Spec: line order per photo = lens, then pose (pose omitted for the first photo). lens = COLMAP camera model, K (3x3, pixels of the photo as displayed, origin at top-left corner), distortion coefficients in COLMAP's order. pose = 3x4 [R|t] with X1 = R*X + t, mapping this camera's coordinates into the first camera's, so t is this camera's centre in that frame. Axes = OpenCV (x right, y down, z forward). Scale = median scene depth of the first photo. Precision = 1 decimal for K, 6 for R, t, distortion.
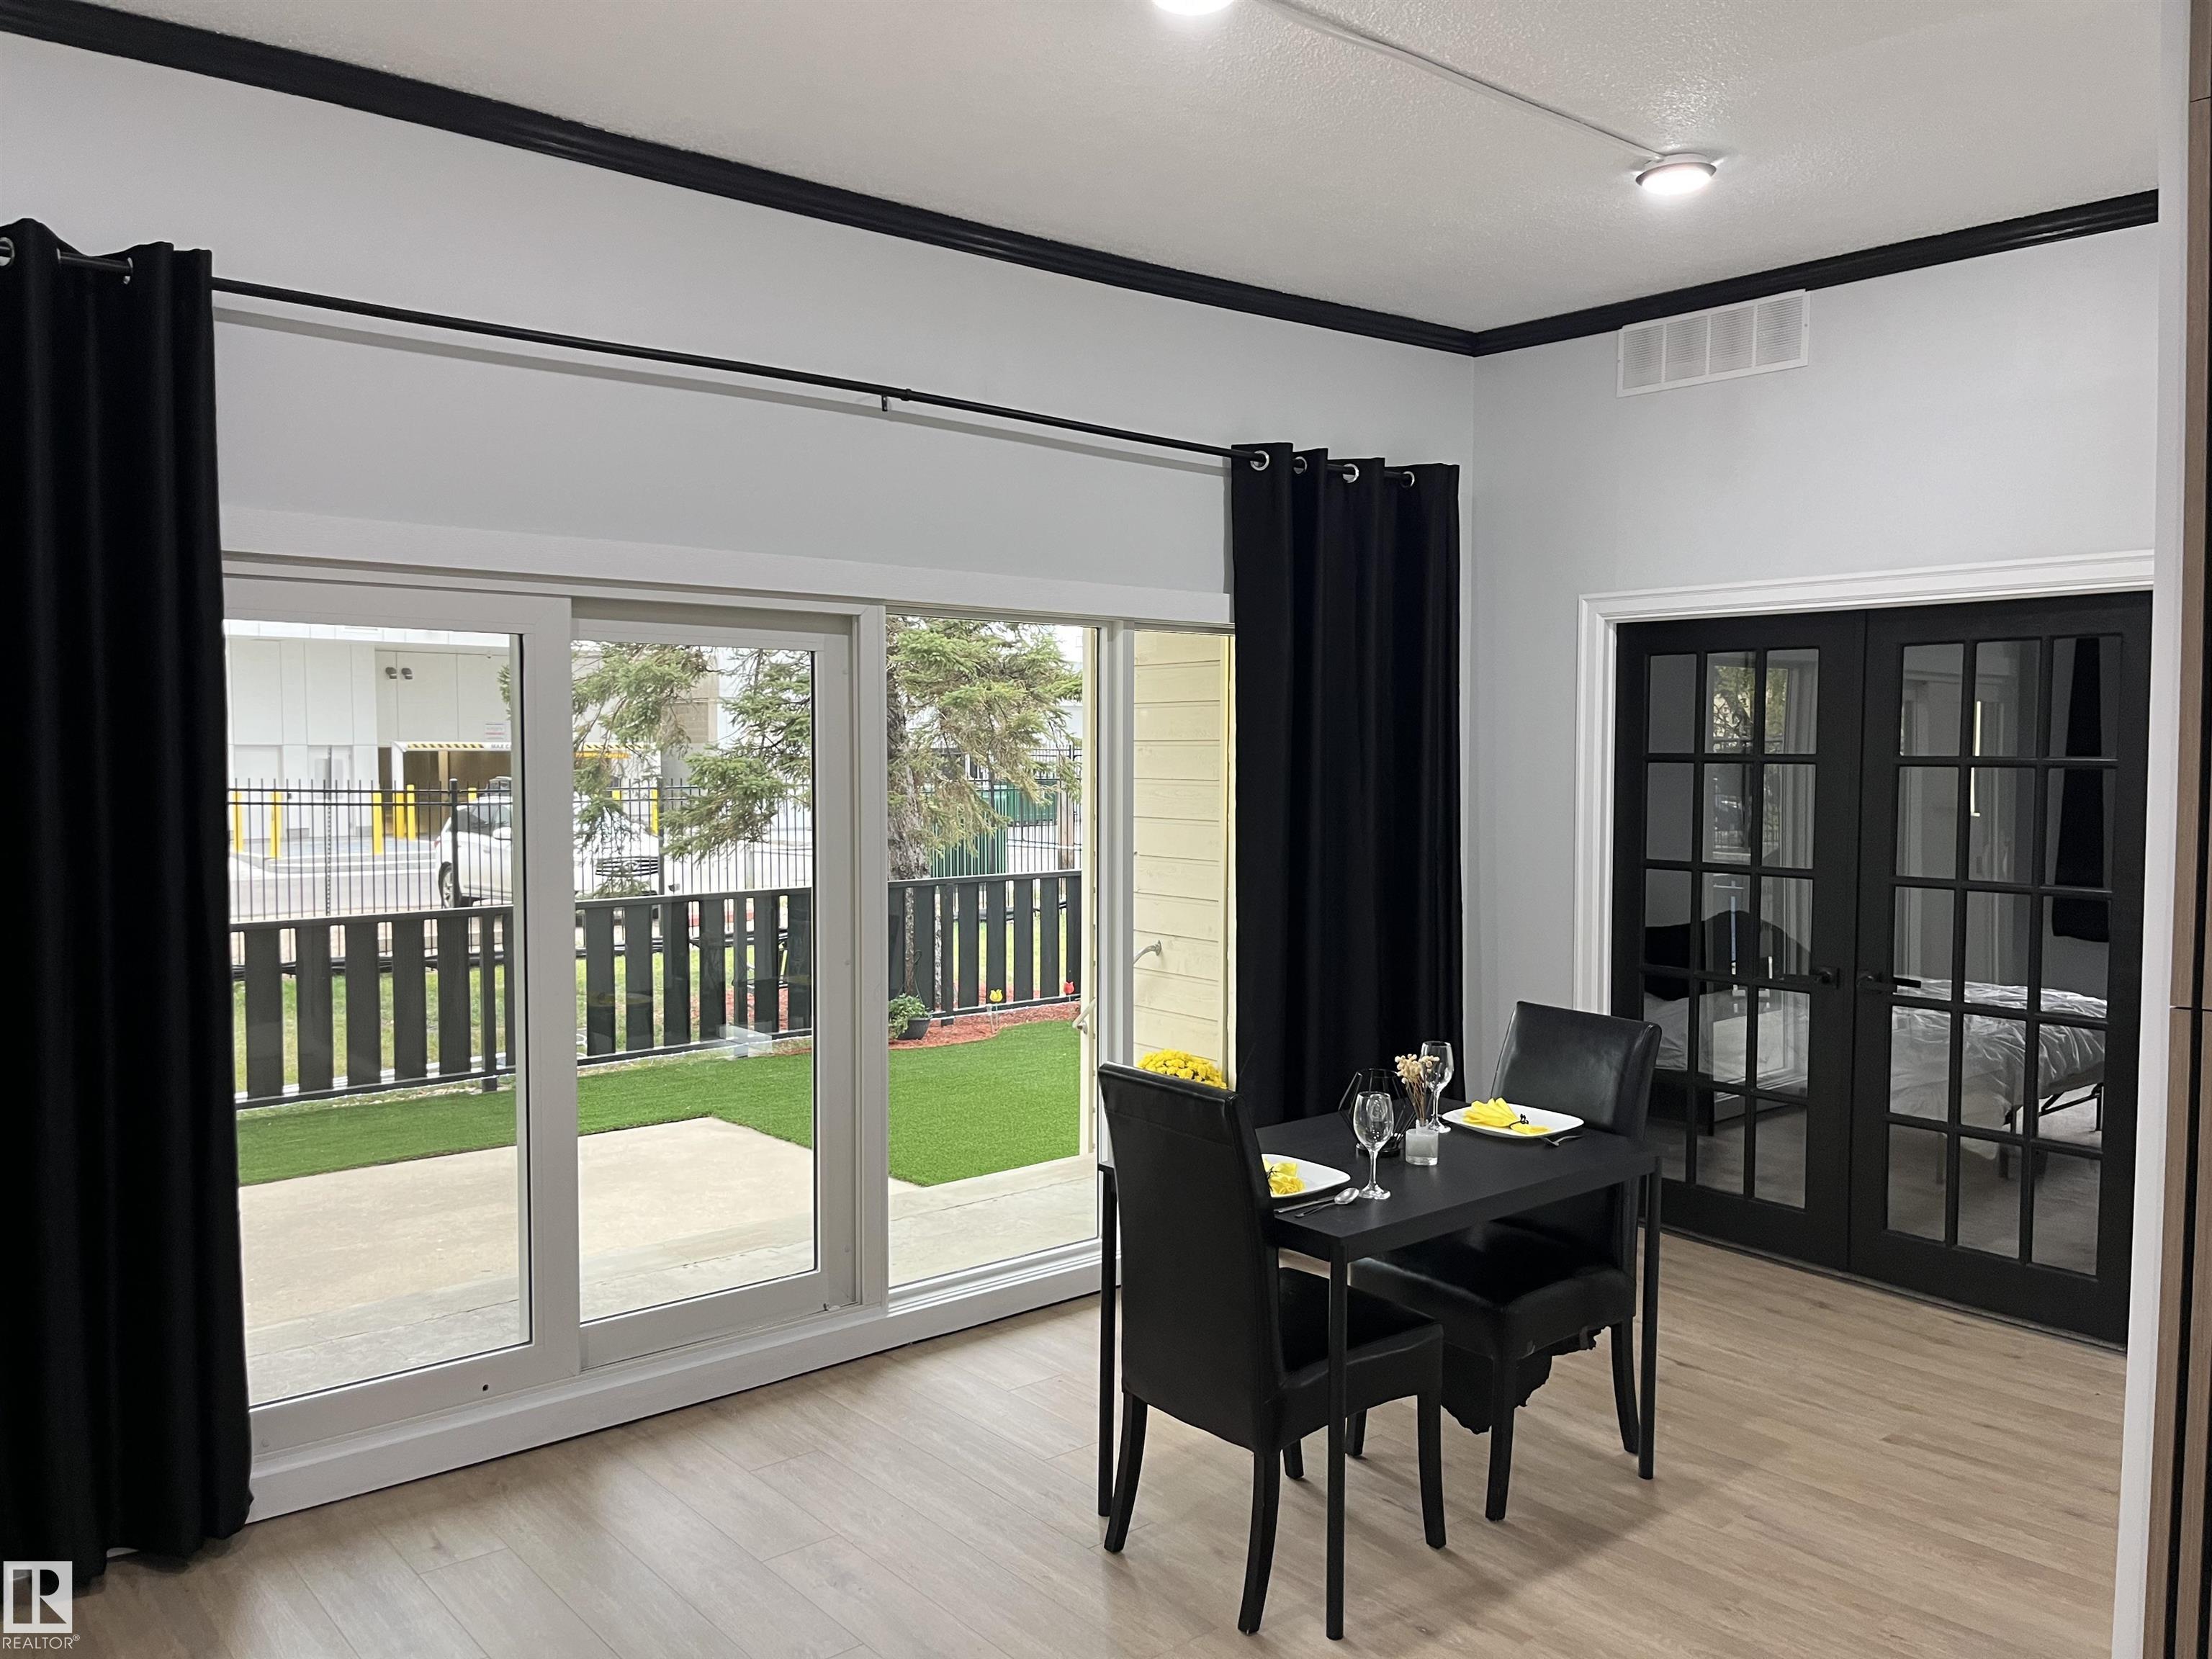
lens RADIAL K [[1648.3, 0, 1105.9], [0, 1648.3, 840.7], [0, 0, 1]] dist [0.050389, -0.044194]
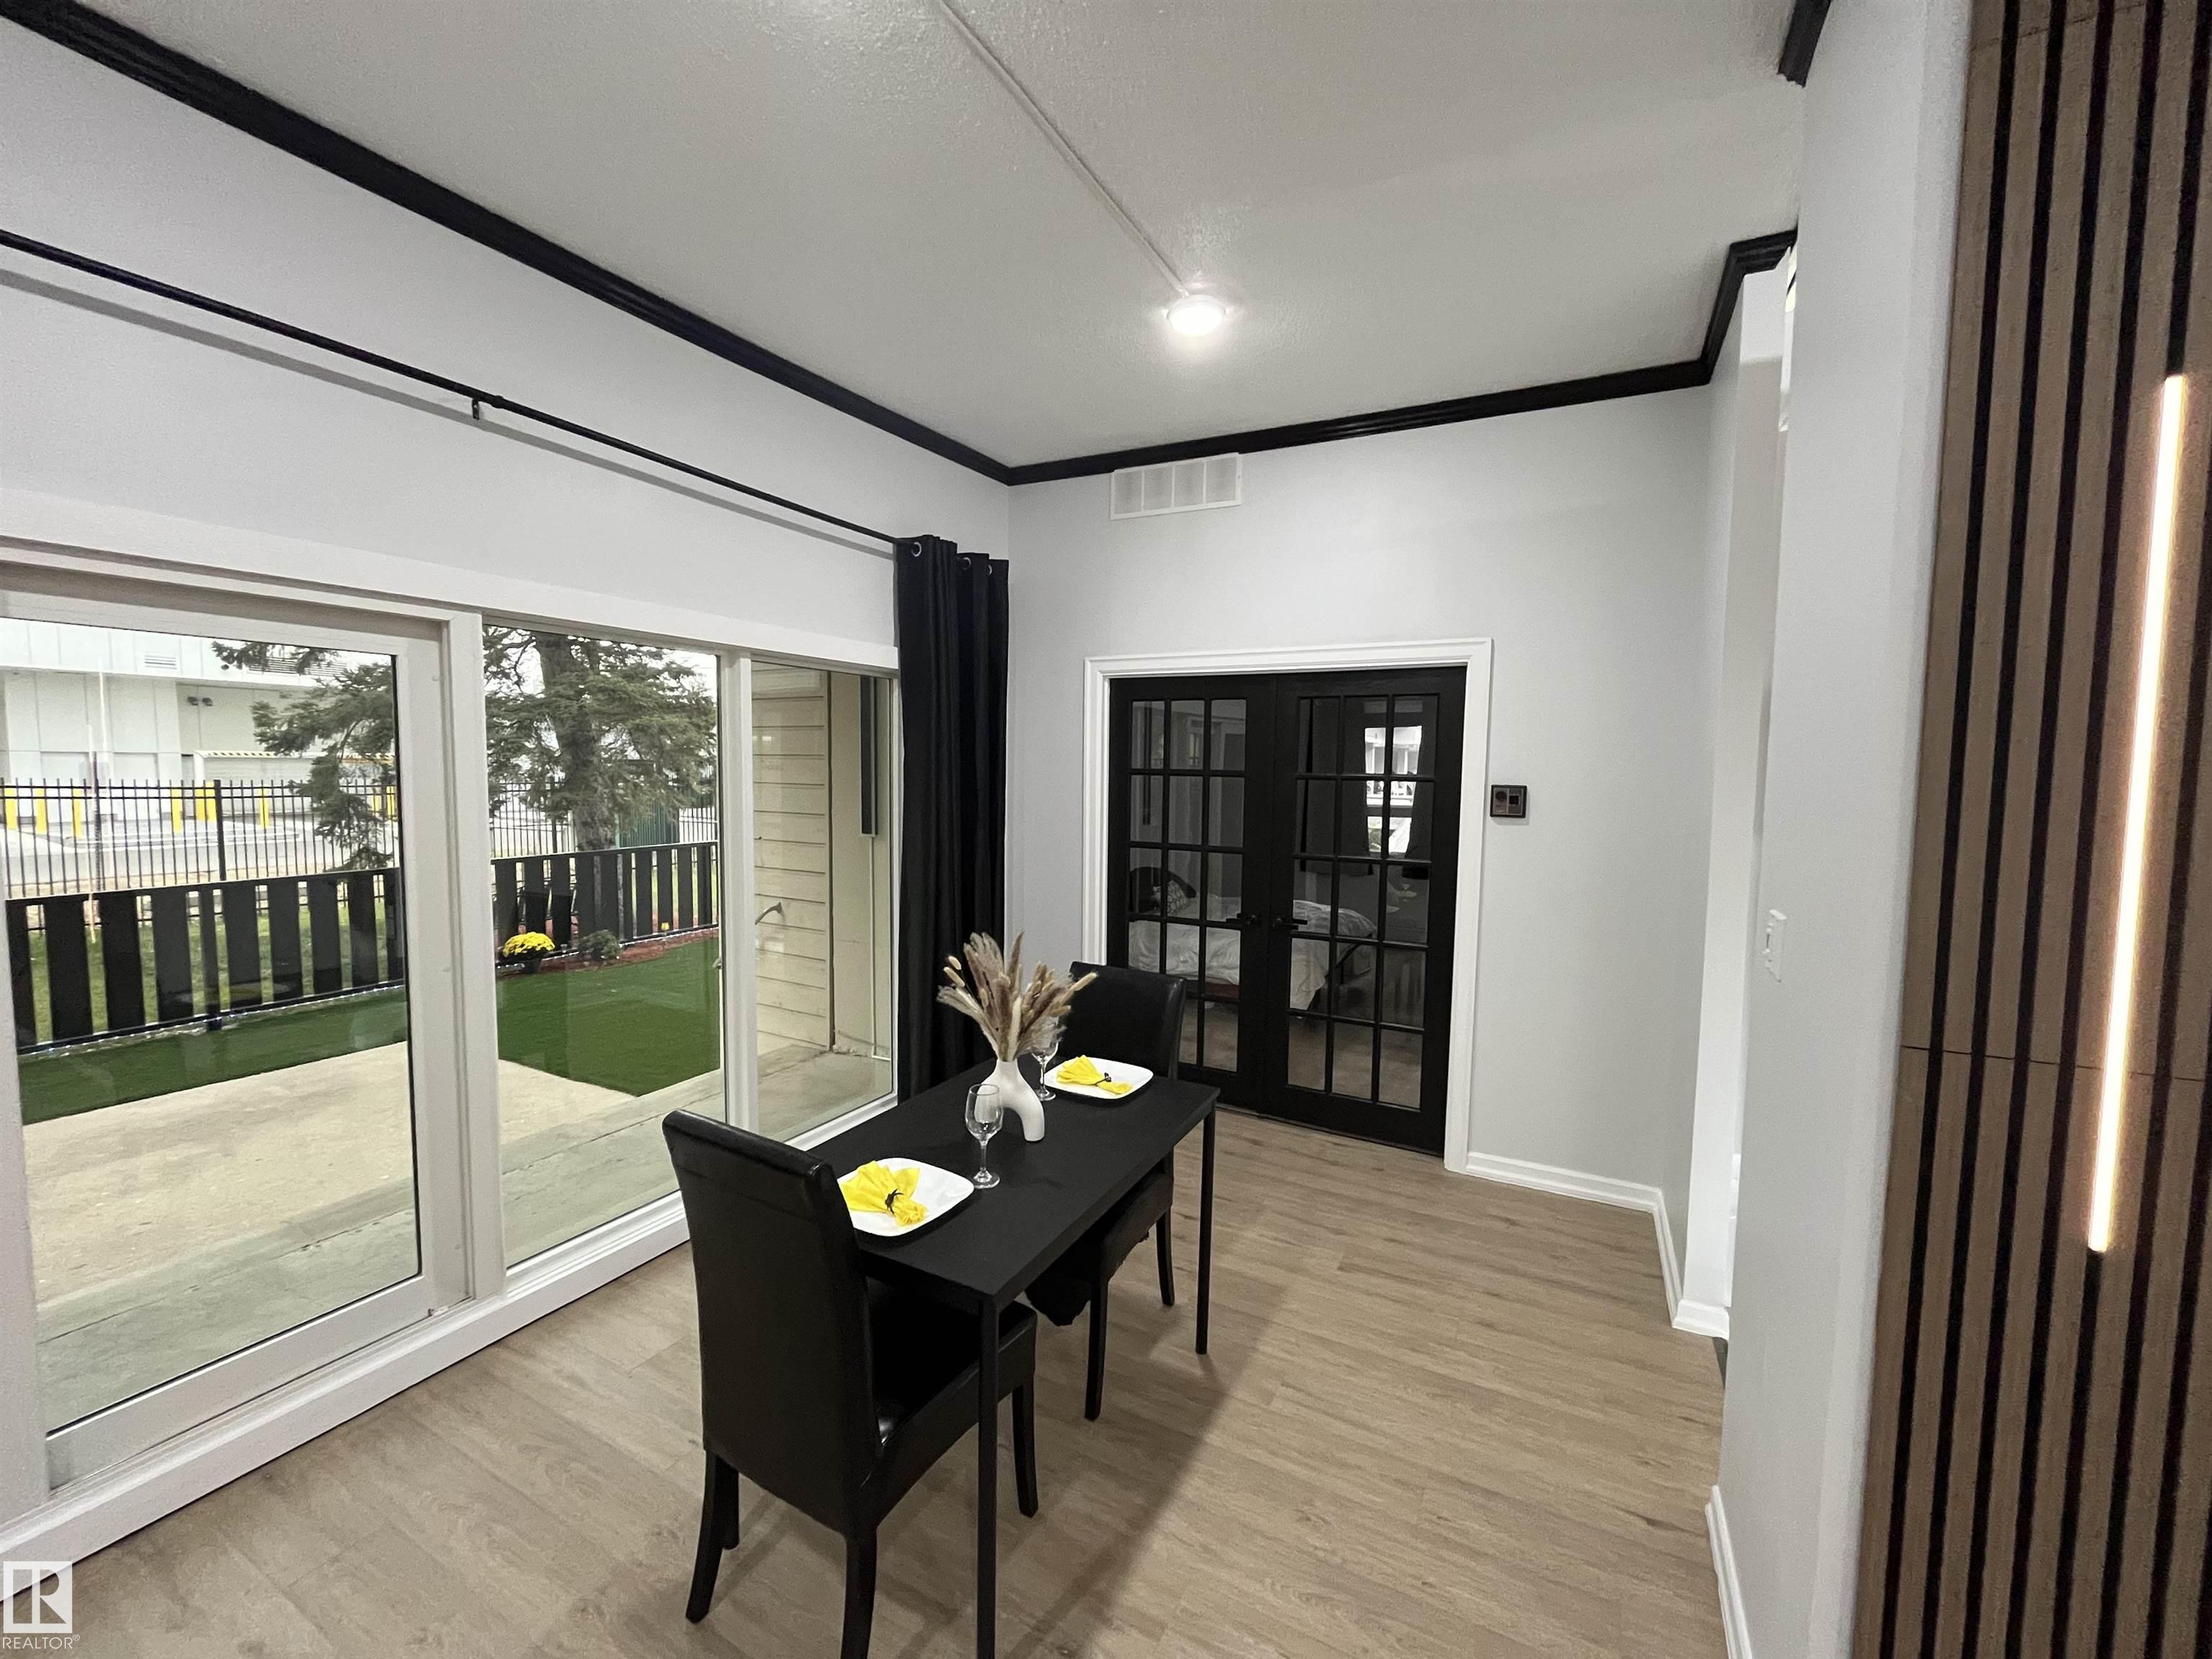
lens RADIAL K [[895.5, 0, 1095.9], [0, 895.5, 827.6], [0, 0, 1]] dist [-0.004141, -0.000371]
pose [[0.932659, -0.014258, 0.360477, 0.013655], [0.008139, 0.999796, 0.018487, -0.016577], [-0.360667, -0.014308, 0.932585, 0.301978]]
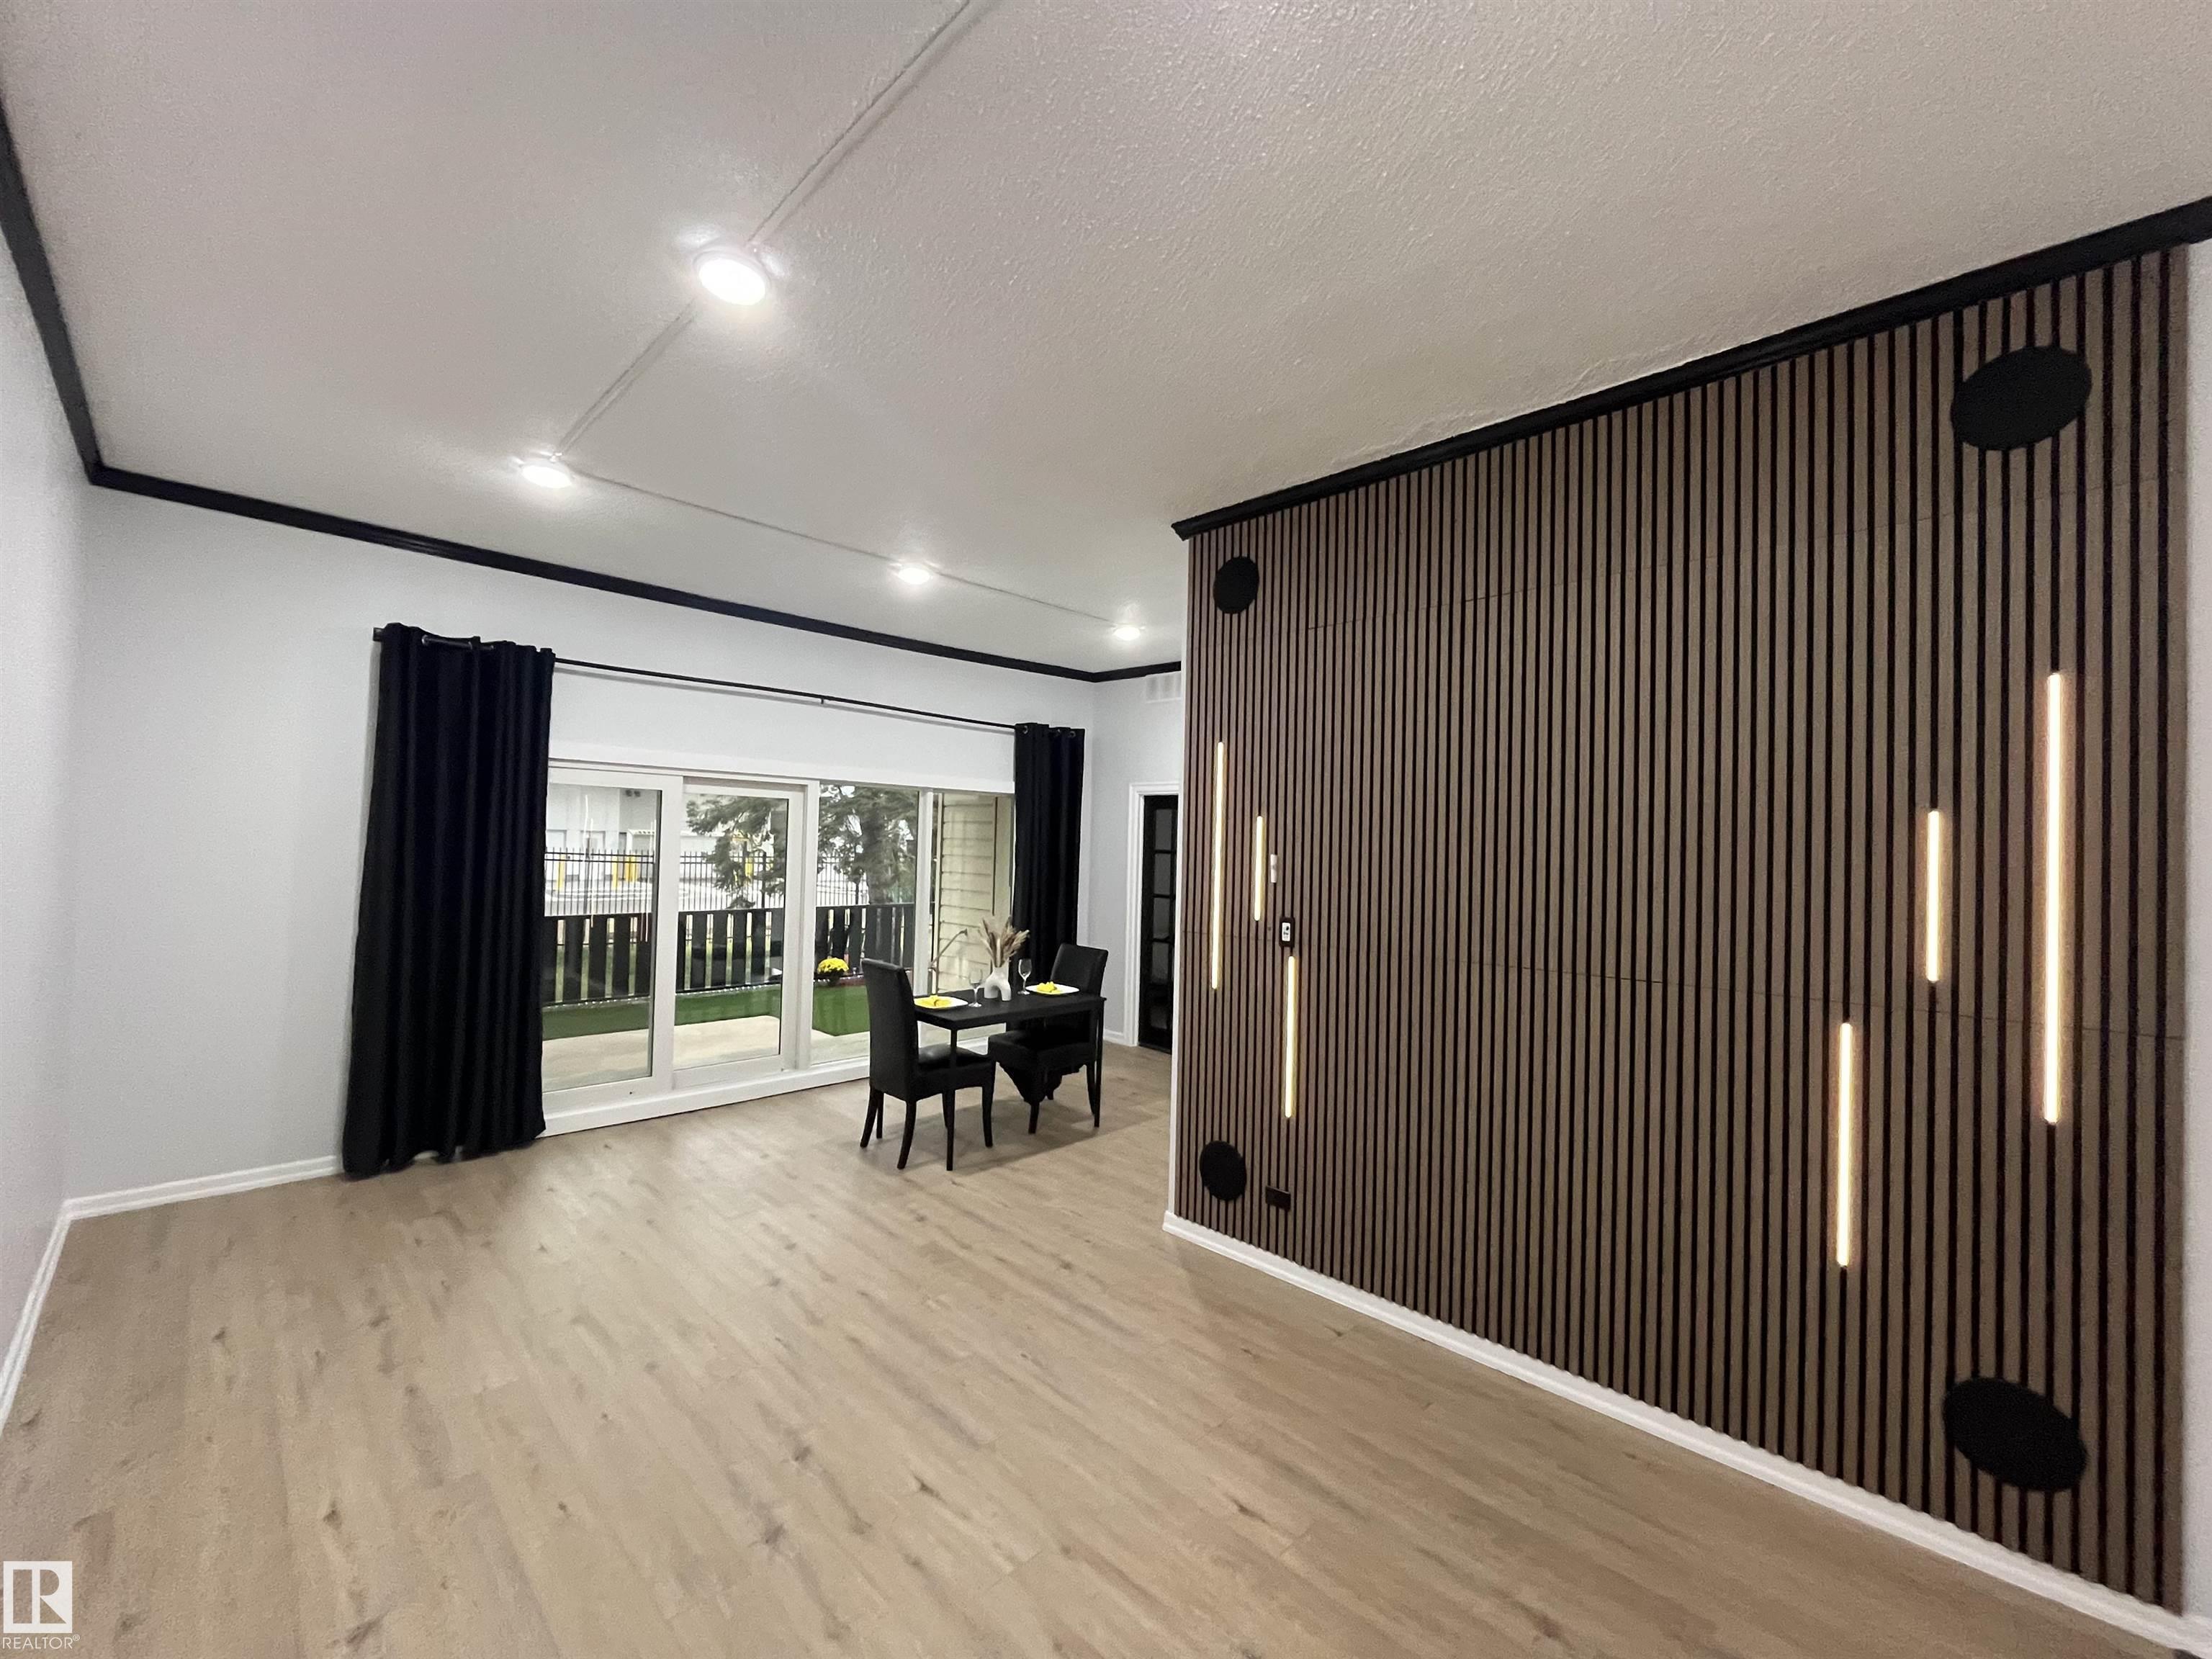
lens RADIAL K [[895.5, 0, 1097.1], [0, 895.5, 824.8], [0, 0, 1]] dist [-0.004141, -0.000371]
pose [[0.996653, 0.028125, 0.076758, 0.152497], [-0.022165, 0.996752, -0.077421, 0.015609], [-0.078686, 0.075461, 0.994039, -0.311075]]
